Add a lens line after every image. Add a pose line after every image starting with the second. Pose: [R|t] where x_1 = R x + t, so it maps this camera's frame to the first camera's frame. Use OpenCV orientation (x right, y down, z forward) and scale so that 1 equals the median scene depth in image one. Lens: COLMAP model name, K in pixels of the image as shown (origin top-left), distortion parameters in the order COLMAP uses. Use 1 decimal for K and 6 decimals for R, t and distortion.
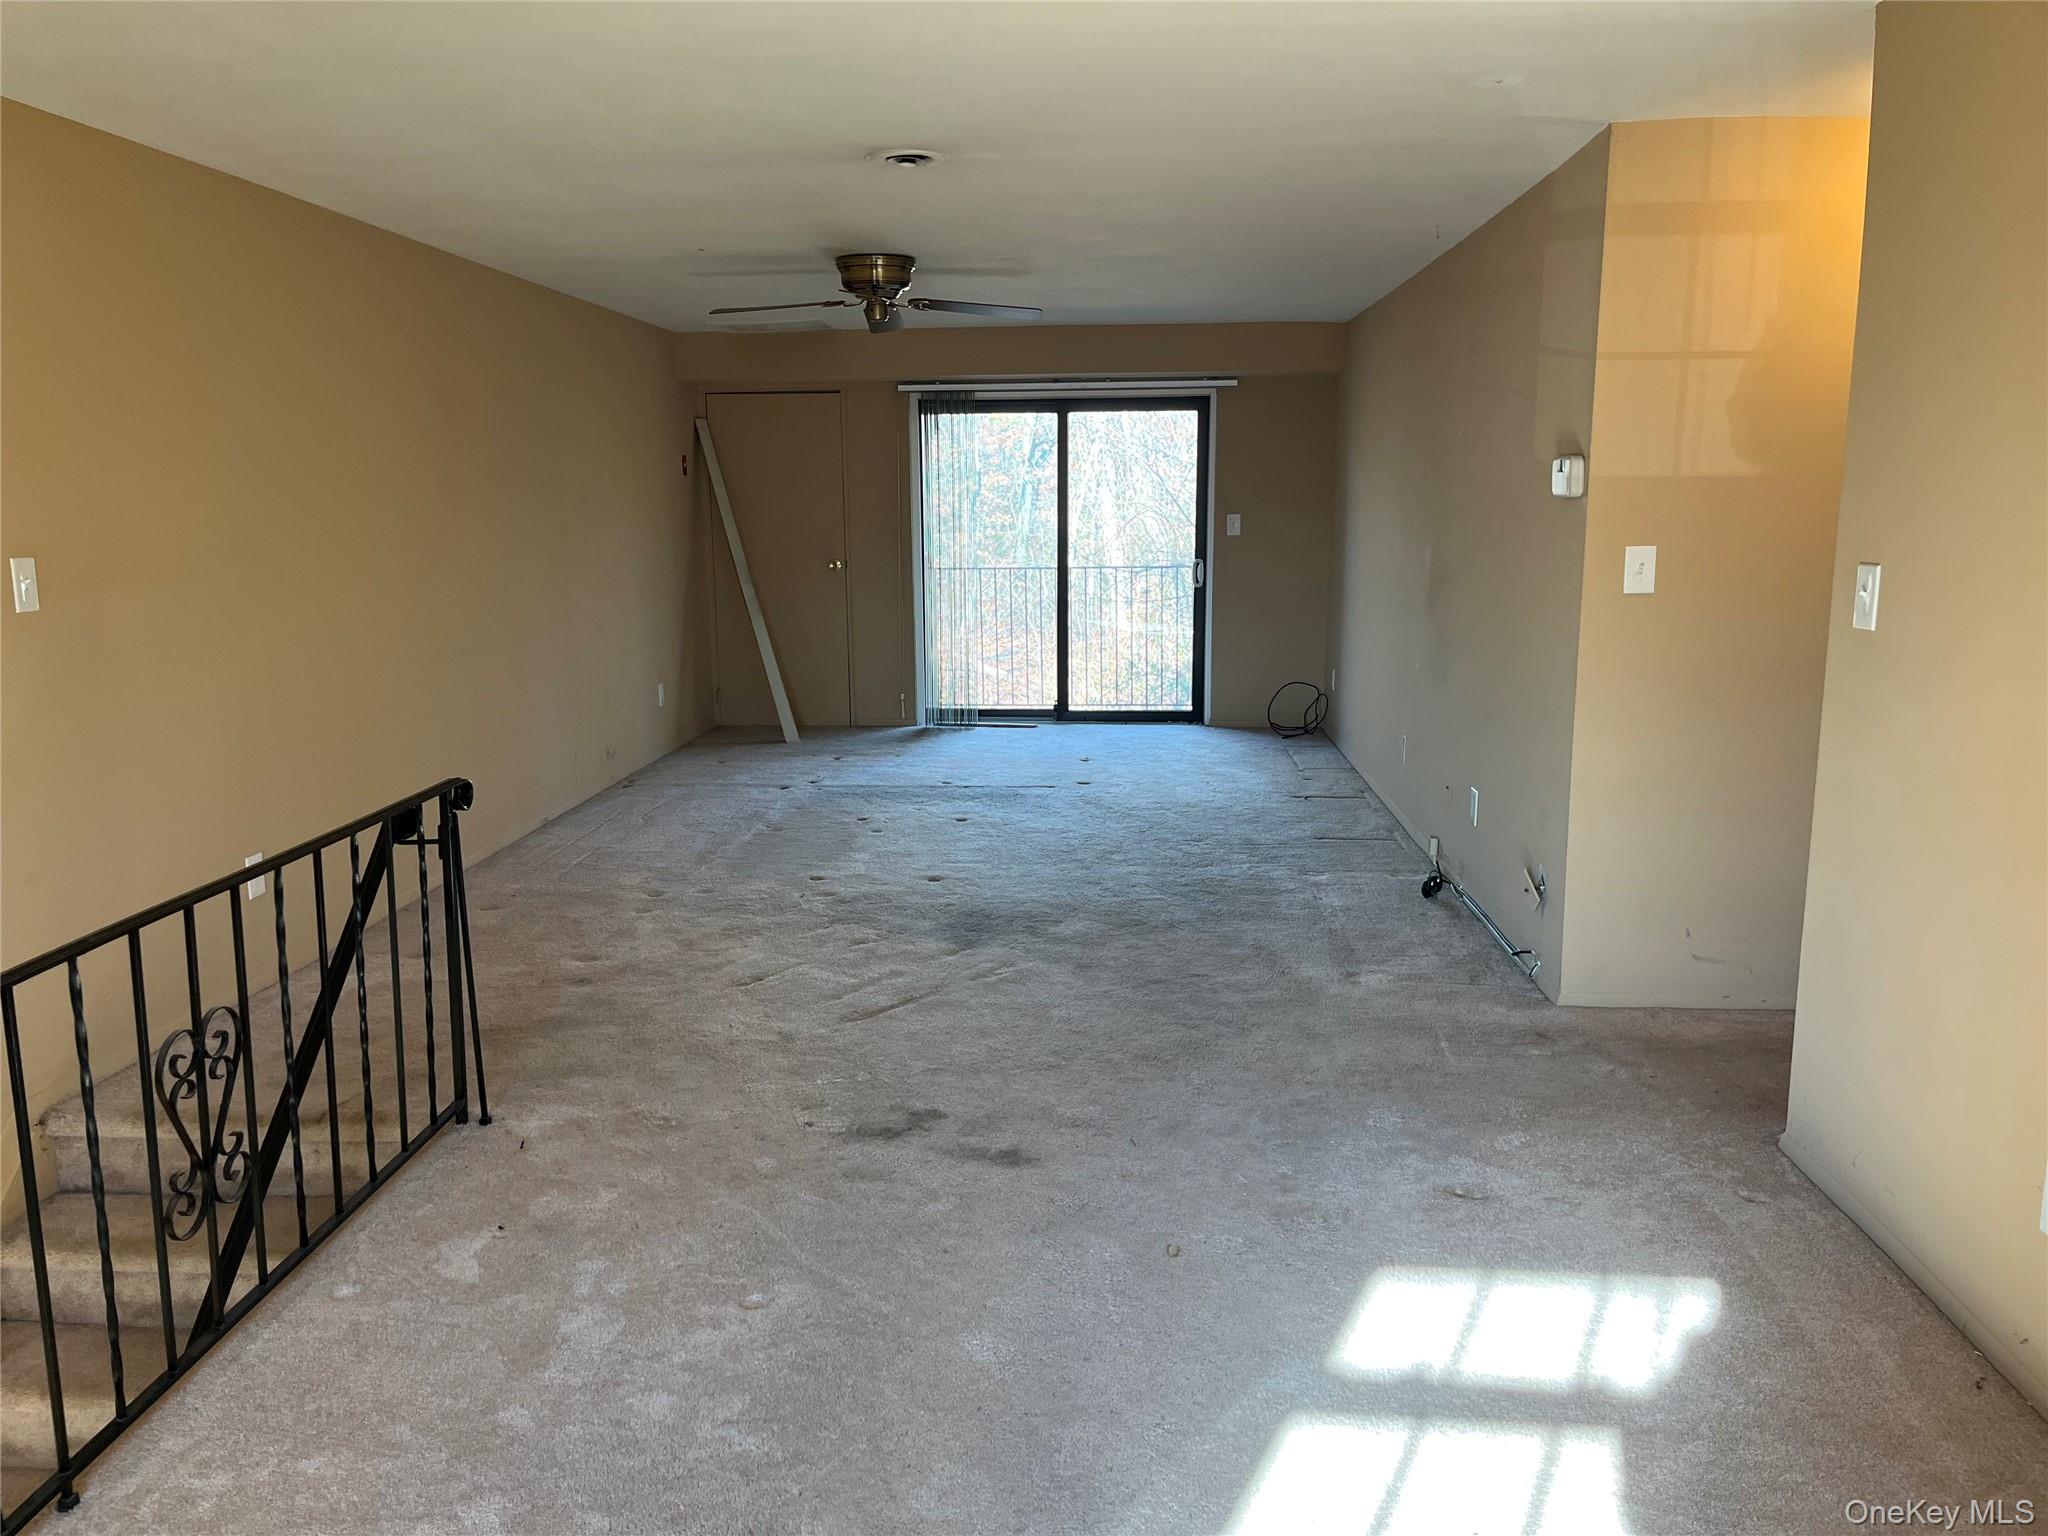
lens RADIAL K [[1589.5, 0, 1010.3], [0, 1589.5, 769.3], [0, 0, 1]] dist [0.043202, -0.056169]
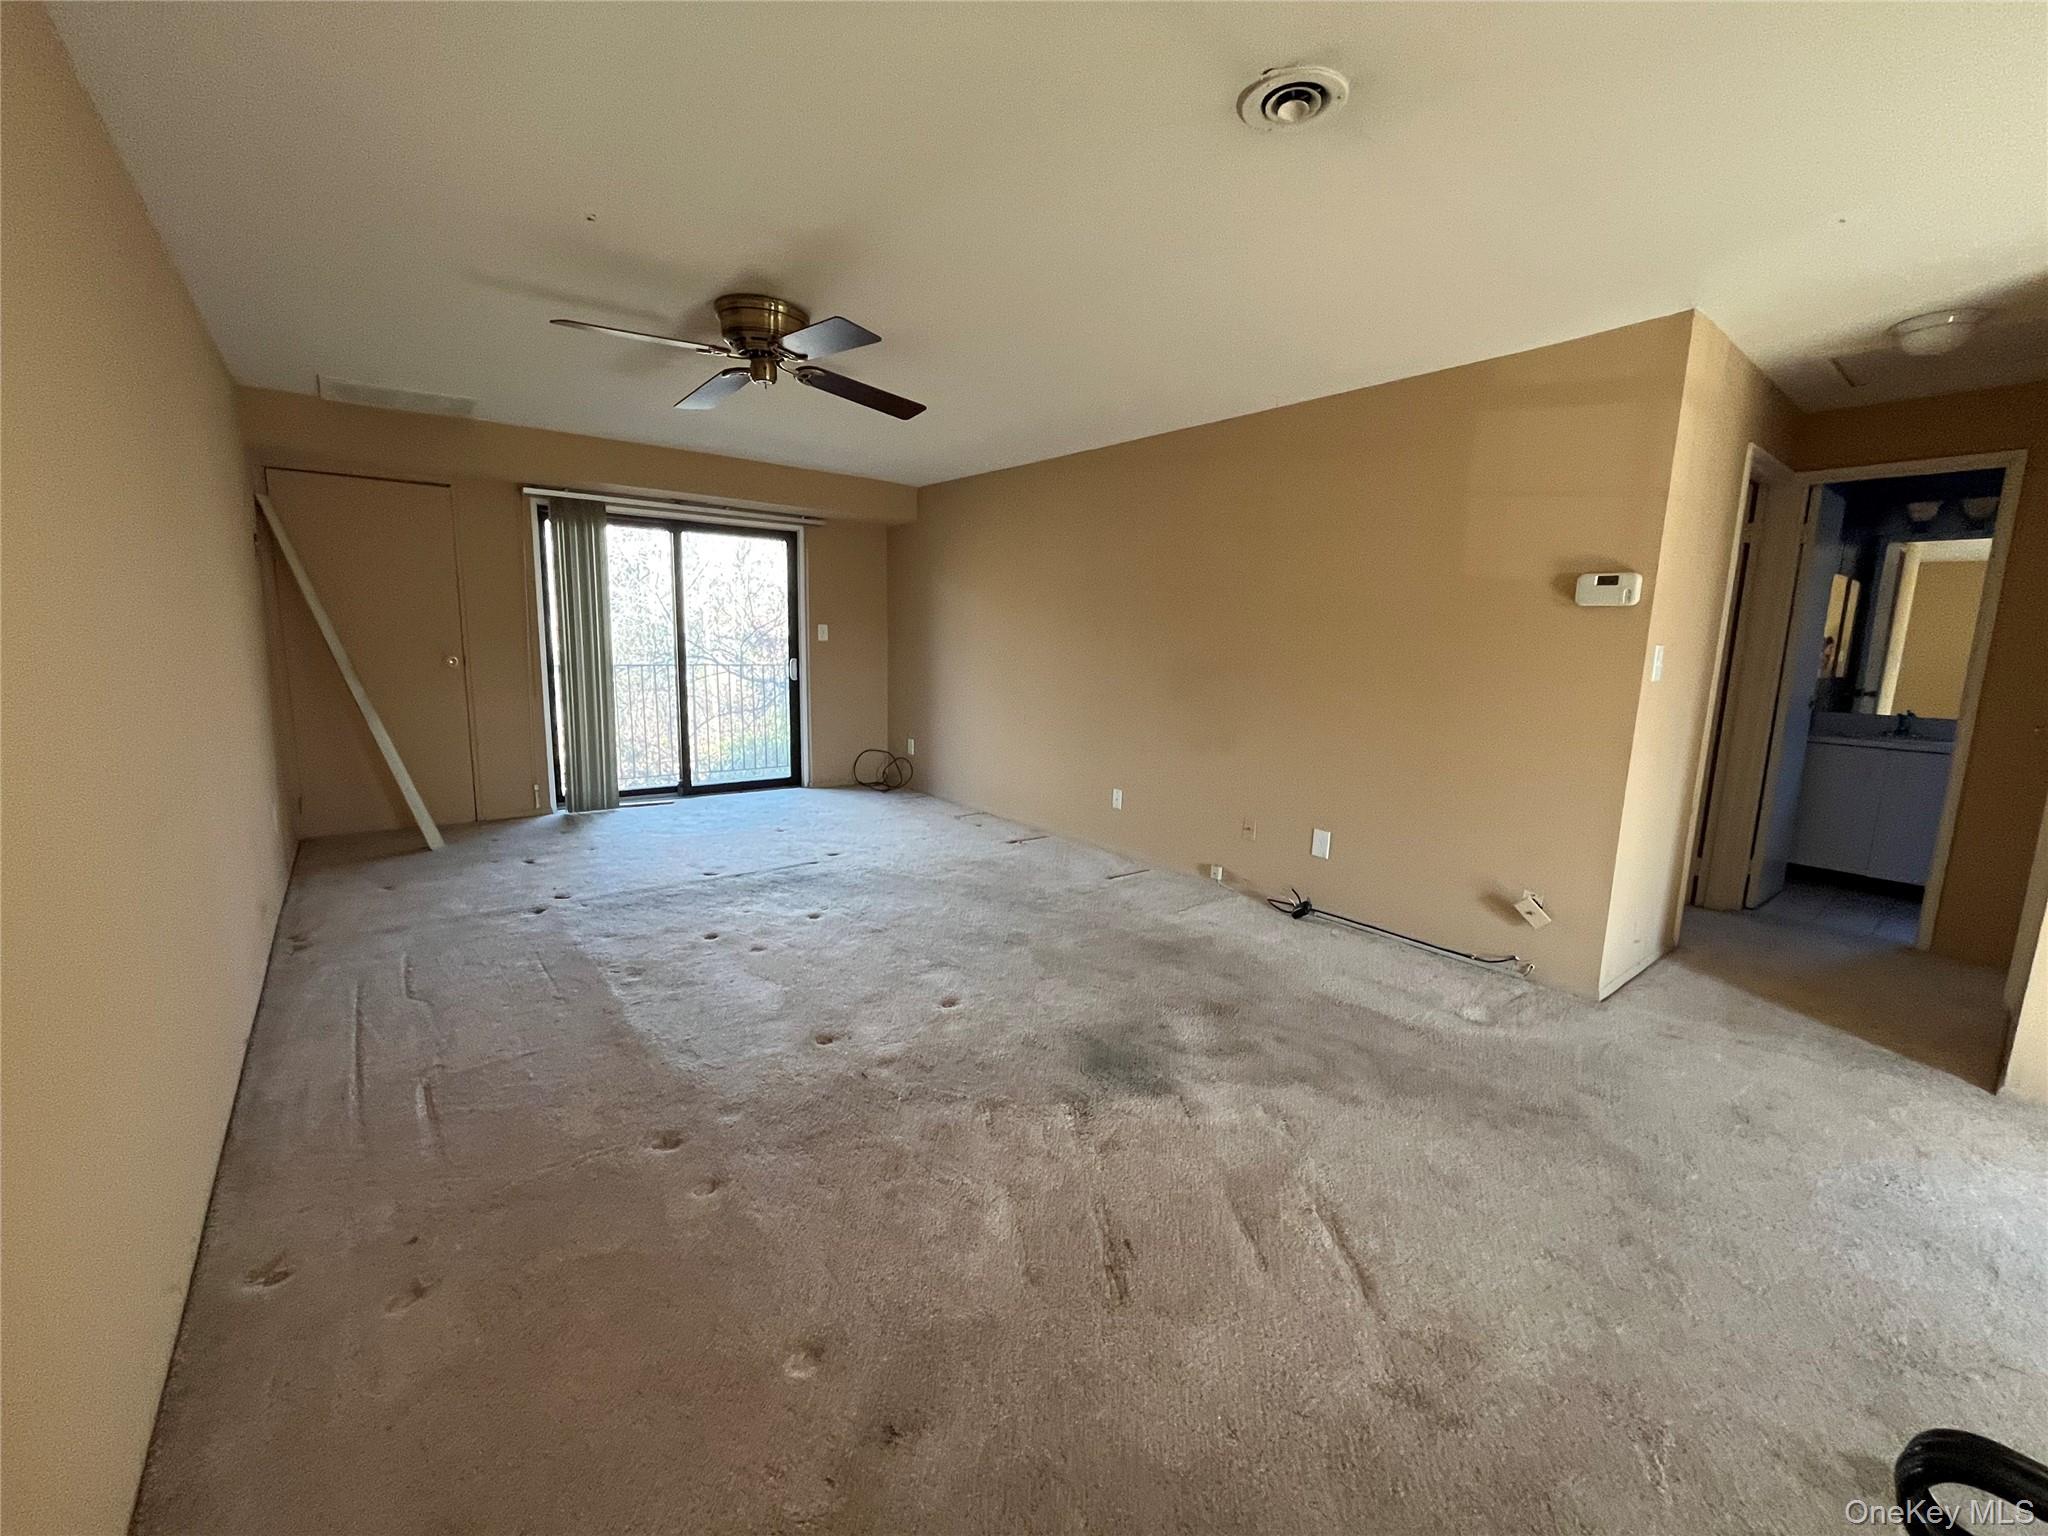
lens RADIAL K [[833.9, 0, 1025.4], [0, 833.9, 767.7], [0, 0, 1]] dist [-0.001728, -0.000315]
pose [[0.735411, -0.079537, 0.672937, -0.429410], [0.085840, 0.996022, 0.023915, -0.094917], [-0.672162, 0.040178, 0.739313, 0.811632]]
